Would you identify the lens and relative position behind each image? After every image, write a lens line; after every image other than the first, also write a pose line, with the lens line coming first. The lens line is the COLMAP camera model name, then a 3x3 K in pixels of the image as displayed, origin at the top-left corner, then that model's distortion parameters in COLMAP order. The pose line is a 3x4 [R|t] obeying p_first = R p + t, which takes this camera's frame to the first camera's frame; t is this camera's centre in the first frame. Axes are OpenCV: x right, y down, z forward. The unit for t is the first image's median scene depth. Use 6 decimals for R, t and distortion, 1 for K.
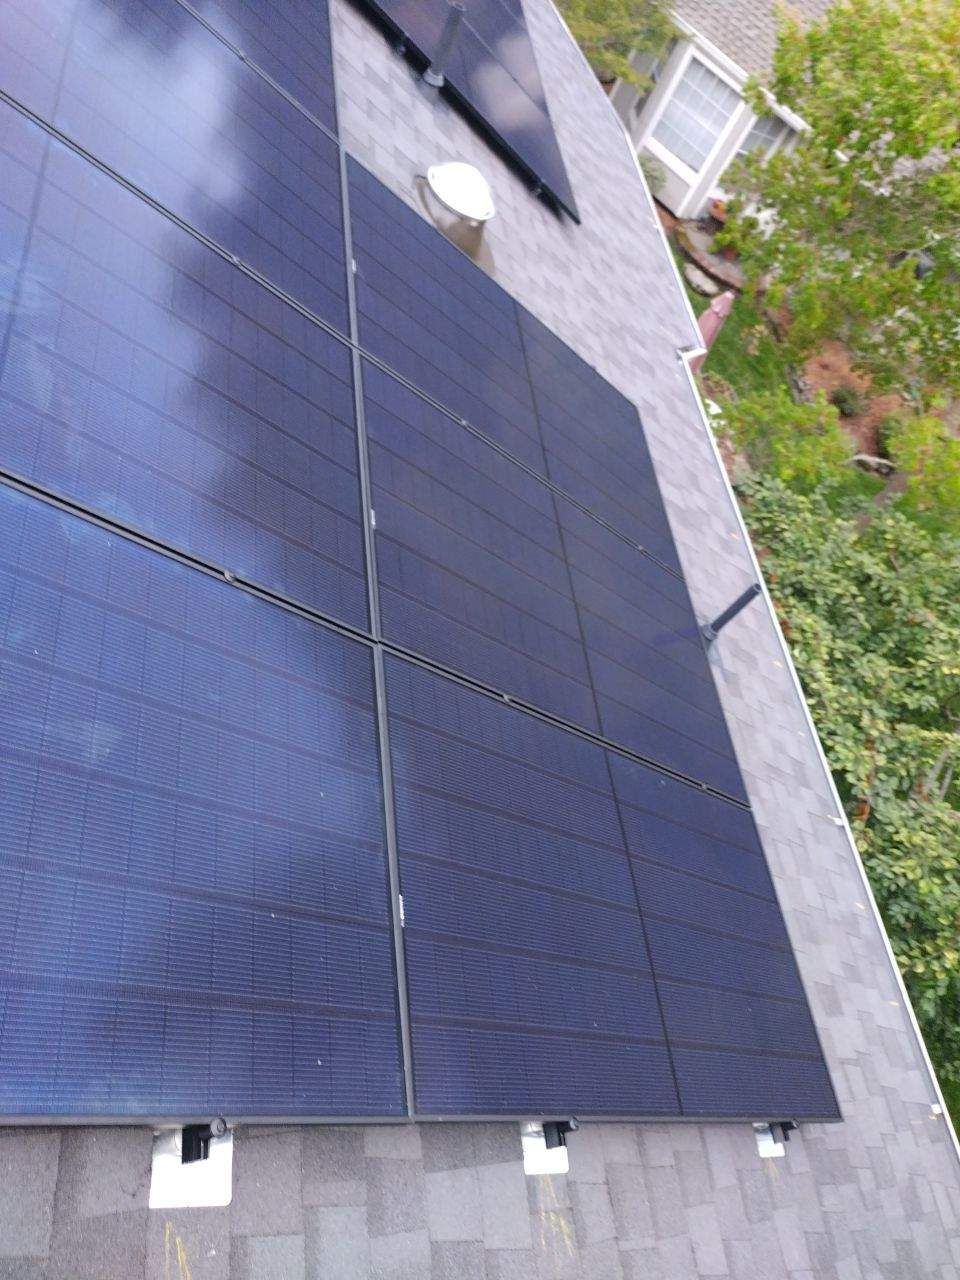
lens RADIAL K [[931.4, 0, 482.7], [0, 931.4, 669.1], [0, 0, 1]] dist [0.022098, -0.023112]
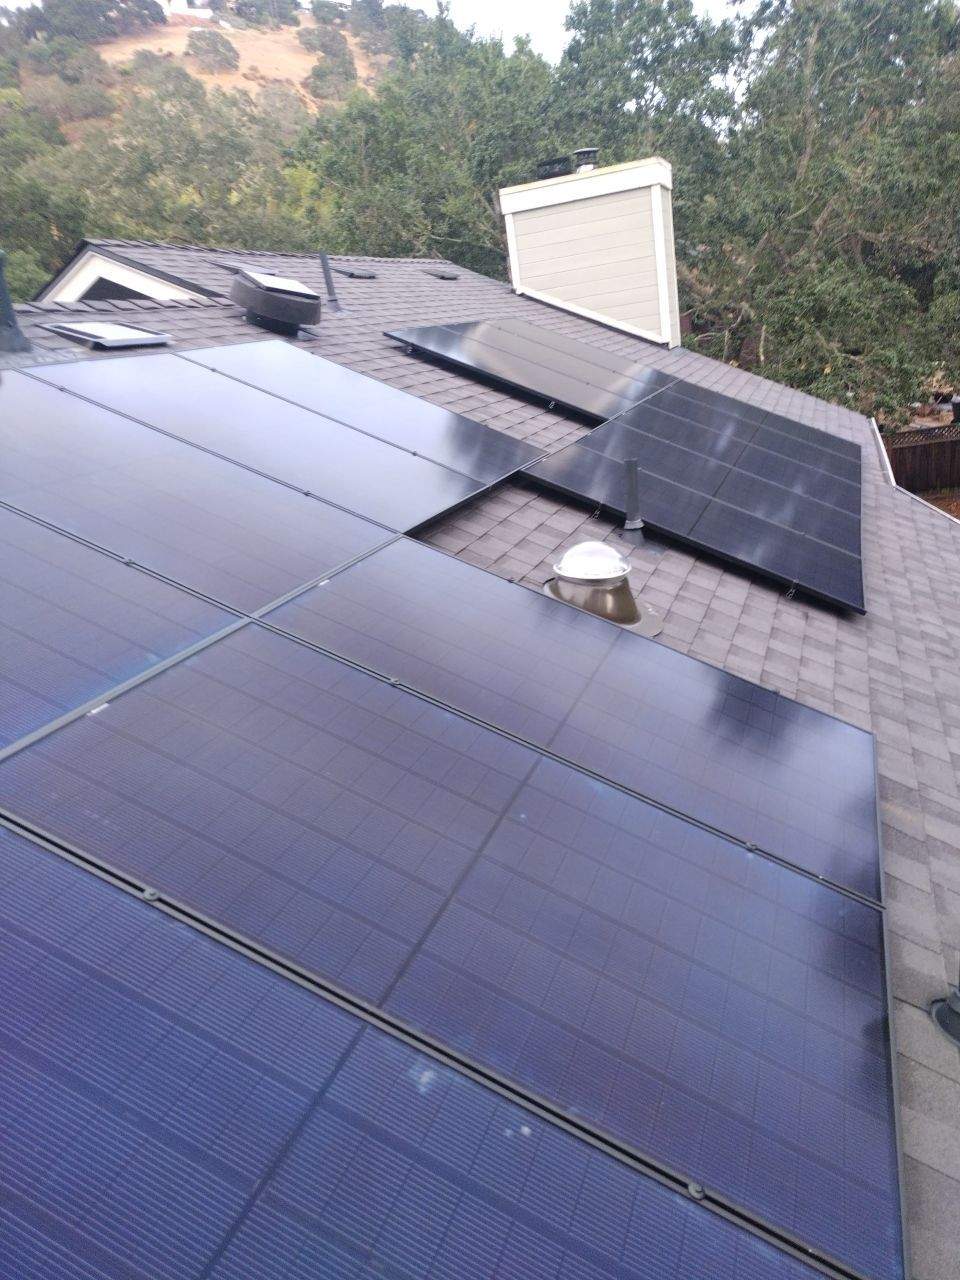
lens RADIAL K [[928.4, 0, 483.6], [0, 928.4, 693.7], [0, 0, 1]] dist [-0.005490, -0.011332]
pose [[0.774982, -0.289849, -0.561596, 0.308019], [-0.123855, 0.801736, -0.584705, 0.135300], [0.619728, 0.522692, 0.585432, 0.339004]]
